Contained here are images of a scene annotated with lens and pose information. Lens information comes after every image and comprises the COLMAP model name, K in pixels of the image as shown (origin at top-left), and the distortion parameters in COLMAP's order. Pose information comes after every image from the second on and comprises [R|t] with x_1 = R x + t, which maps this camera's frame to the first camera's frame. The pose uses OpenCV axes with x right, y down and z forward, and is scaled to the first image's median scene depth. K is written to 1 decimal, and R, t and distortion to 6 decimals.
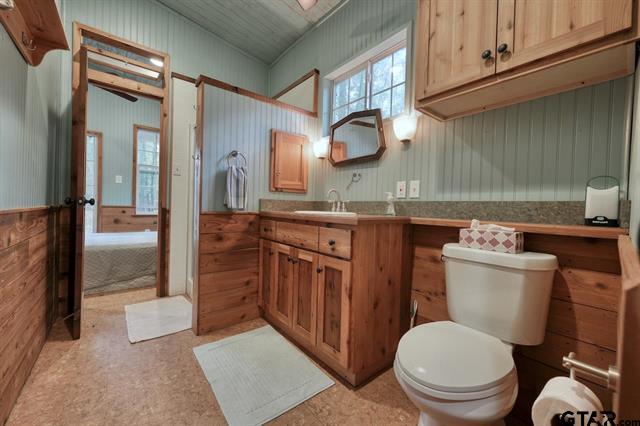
lens RADIAL K [[249.3, 0, 318.3], [0, 249.3, 211.7], [0, 0, 1]] dist [-0.009333, 0.000060]
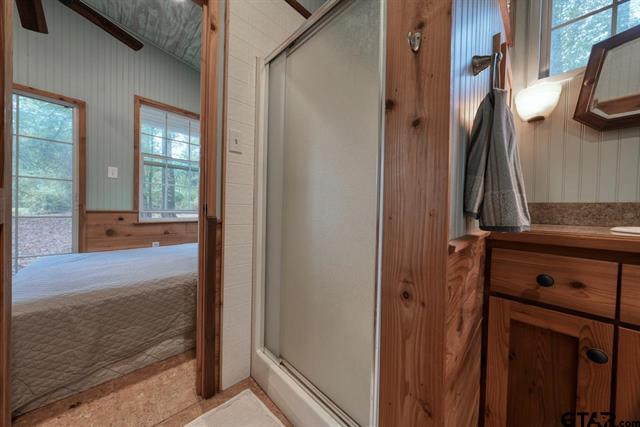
lens RADIAL K [[216.1, 0, 316.8], [0, 216.1, 213.3], [0, 0, 1]] dist [-0.006966, 0.001546]
pose [[0.996918, -0.005476, 0.078257, -0.290806], [0.005171, 0.999978, 0.004100, -0.015496], [-0.078278, -0.003683, 0.996925, 0.362733]]
